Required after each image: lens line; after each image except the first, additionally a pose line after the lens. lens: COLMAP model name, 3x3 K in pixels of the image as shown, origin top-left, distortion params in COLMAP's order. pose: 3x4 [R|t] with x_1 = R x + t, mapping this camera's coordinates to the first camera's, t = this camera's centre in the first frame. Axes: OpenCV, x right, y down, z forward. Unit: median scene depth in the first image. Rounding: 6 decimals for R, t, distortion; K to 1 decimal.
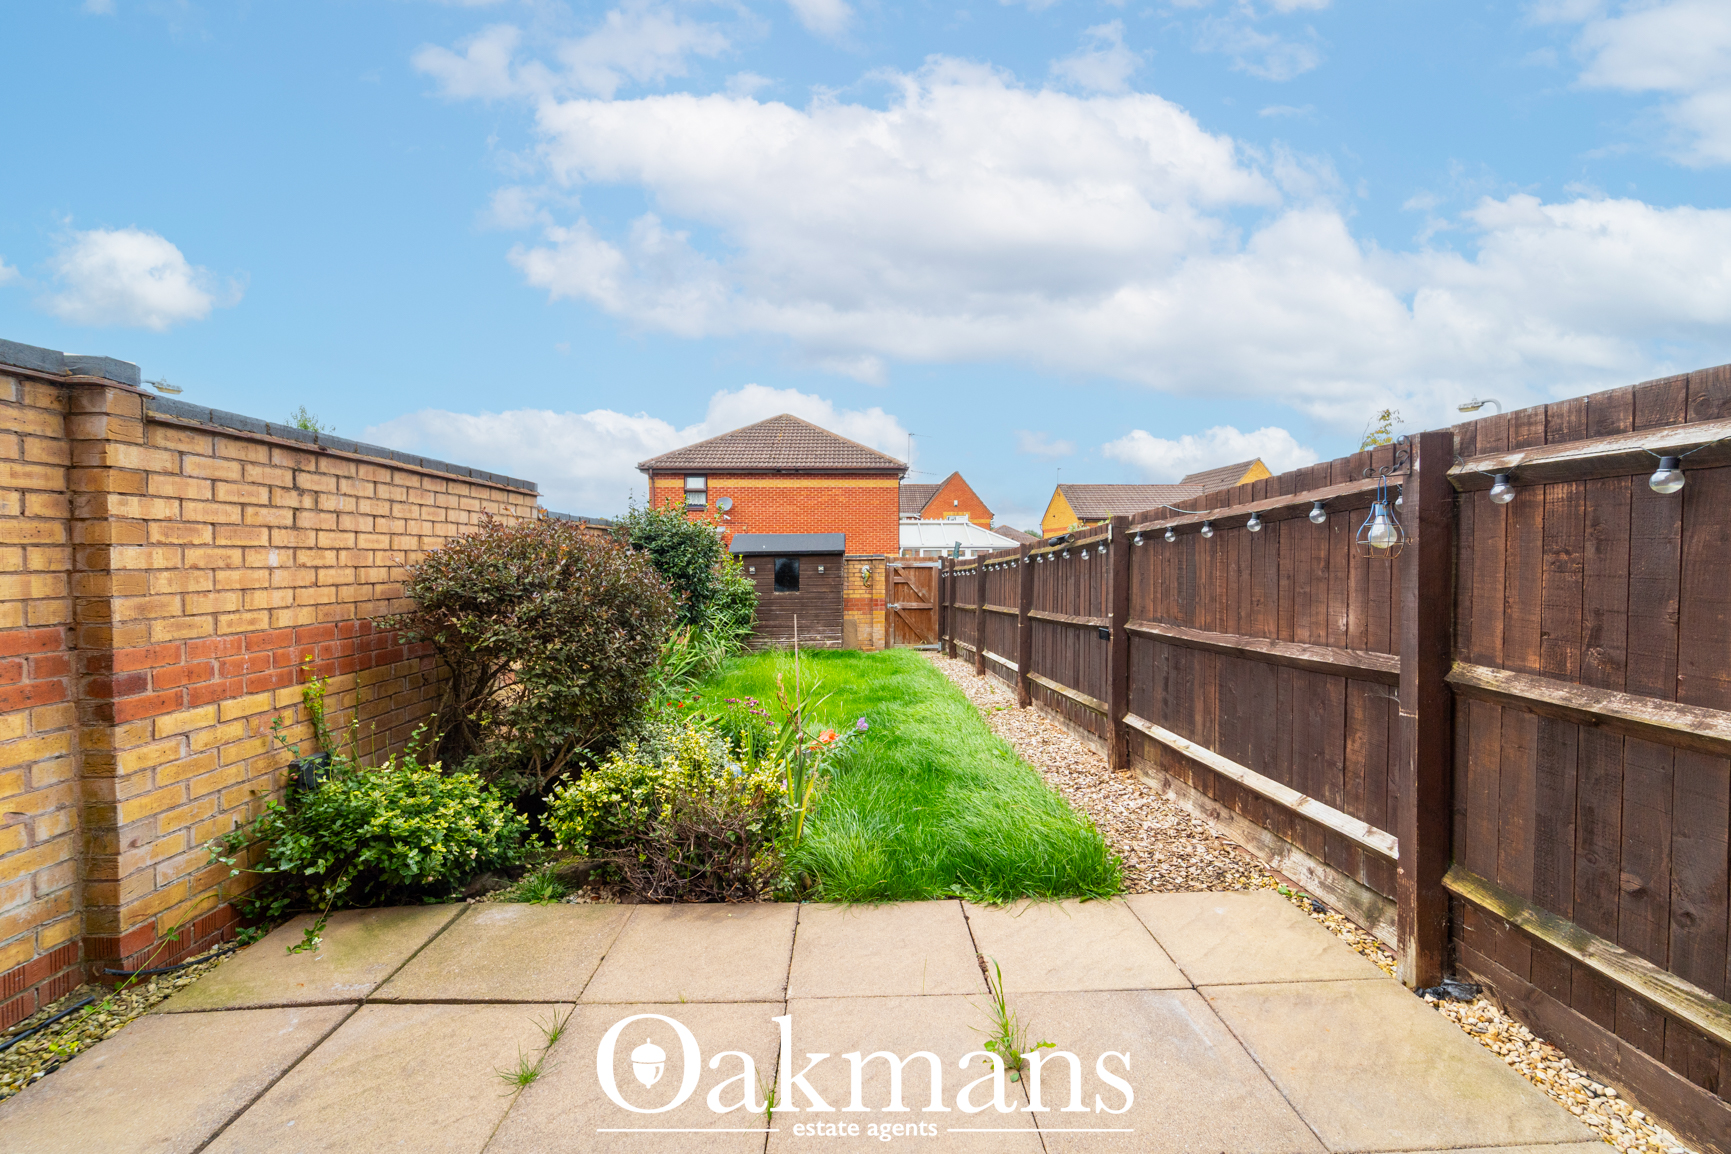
lens RADIAL K [[719.0, 0, 880.5], [0, 719.0, 575.9], [0, 0, 1]] dist [0.005094, -0.003576]
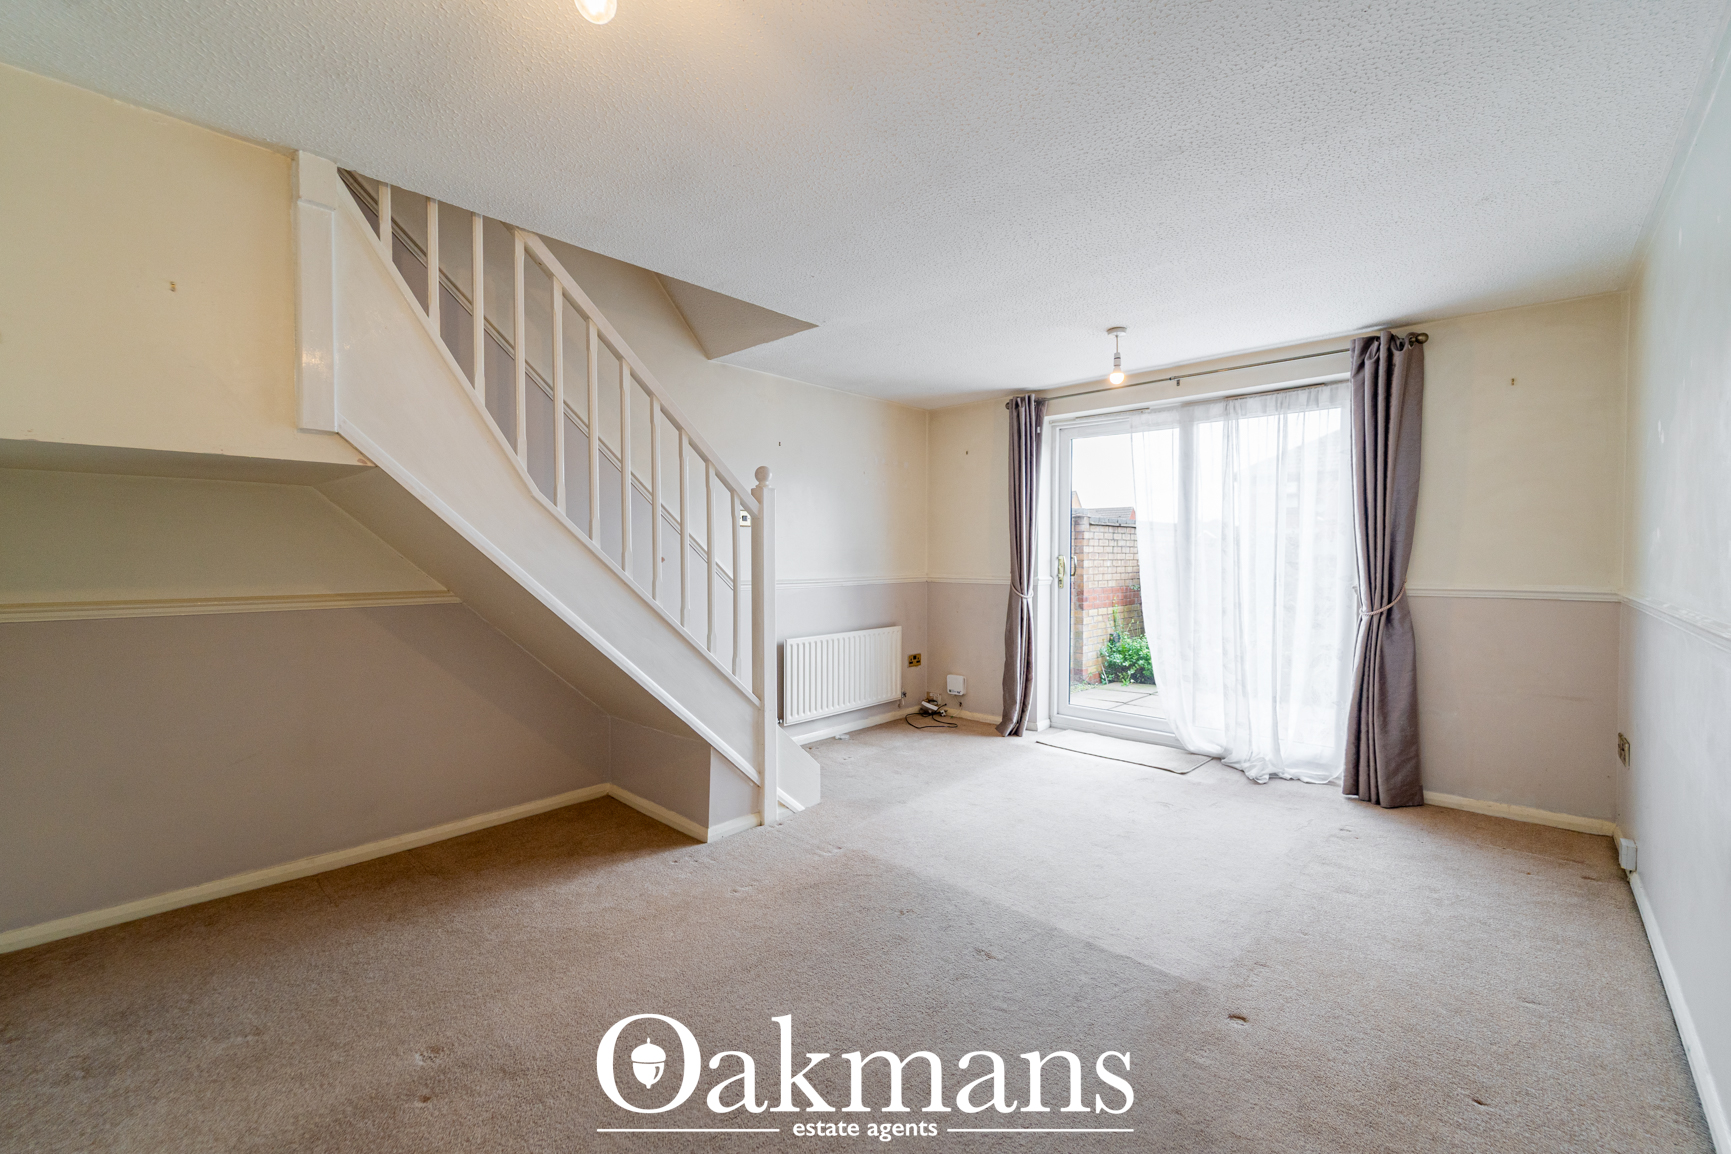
lens RADIAL K [[719.0, 0, 880.5], [0, 719.0, 575.9], [0, 0, 1]] dist [0.005094, -0.003576]
pose [[0.722650, 0.015430, -0.691042, 0.542017], [-0.013855, 0.999873, 0.007836, 0.017280], [0.691076, 0.003912, 0.722772, -1.821699]]
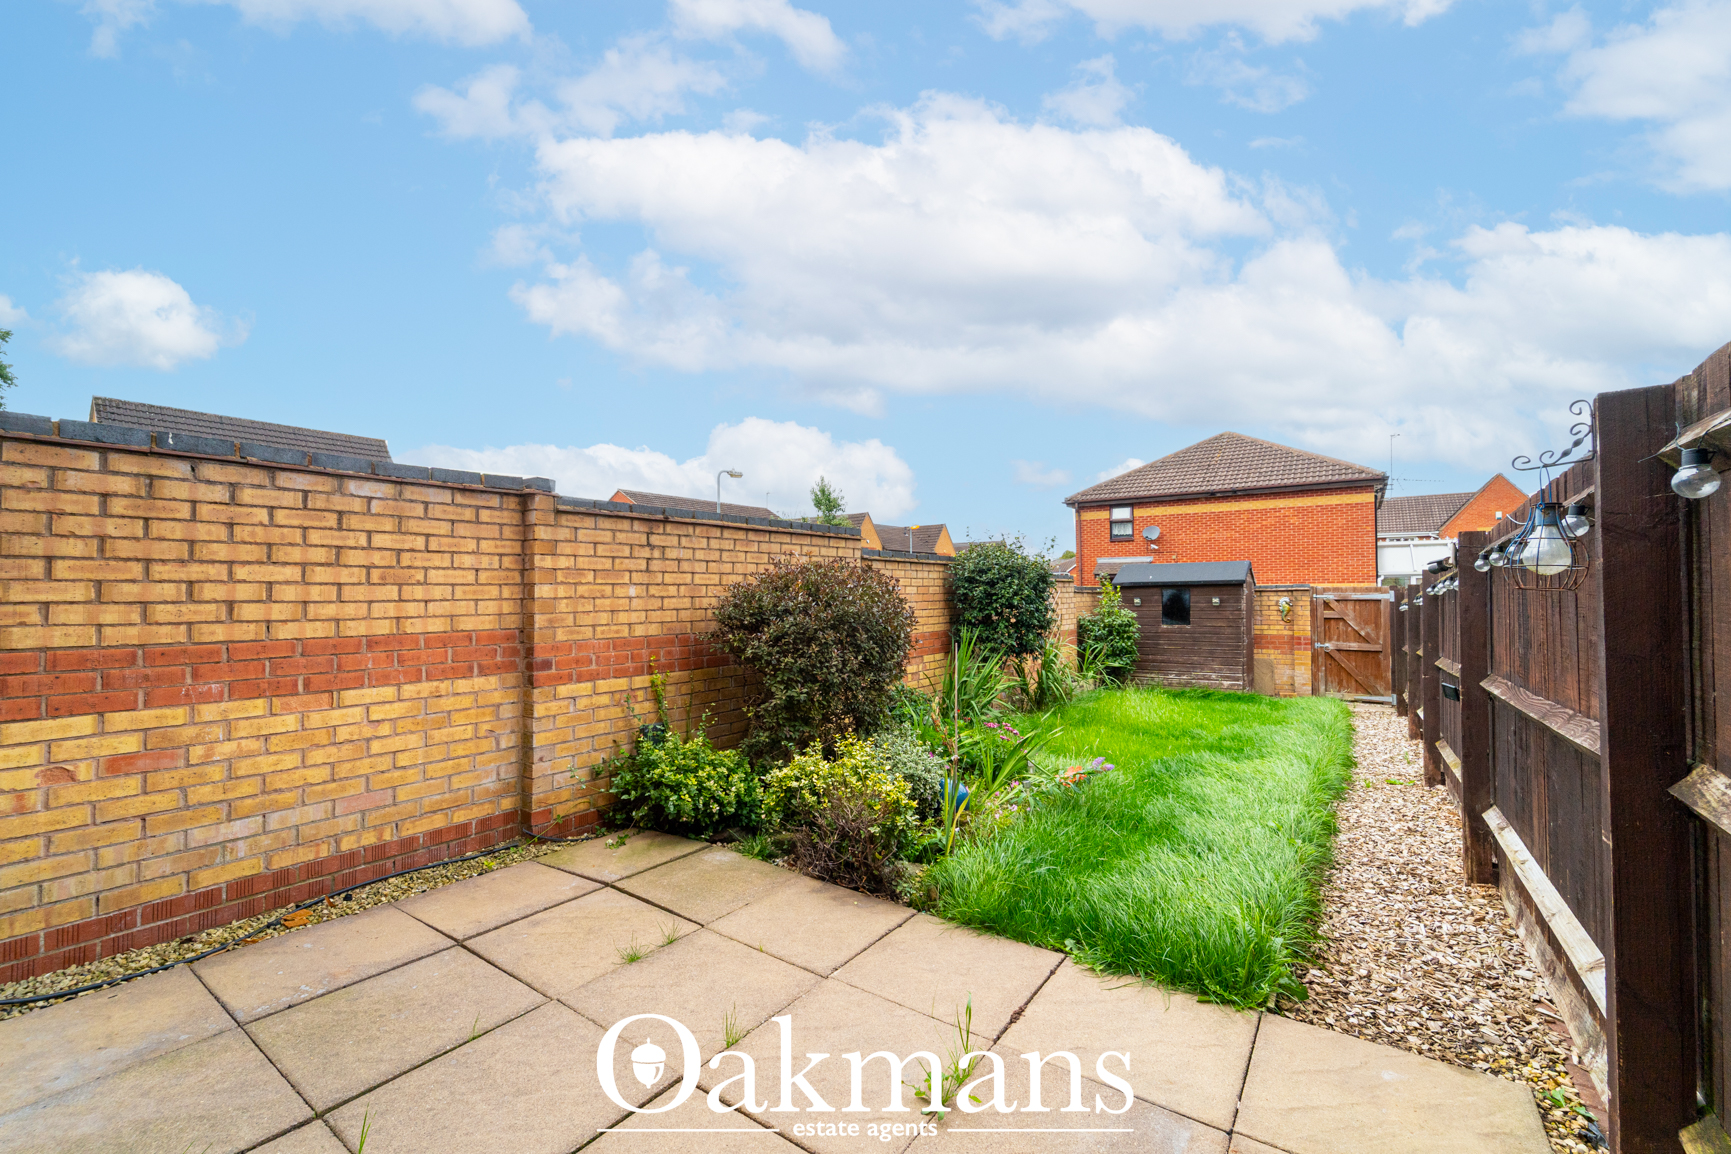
lens RADIAL K [[719.0, 0, 880.5], [0, 719.0, 575.9], [0, 0, 1]] dist [0.005094, -0.003576]
pose [[0.794869, -0.013644, -0.606627, 0.518390], [-0.012264, 0.999182, -0.038542, -0.004275], [0.606657, 0.038076, 0.794052, 0.095358]]
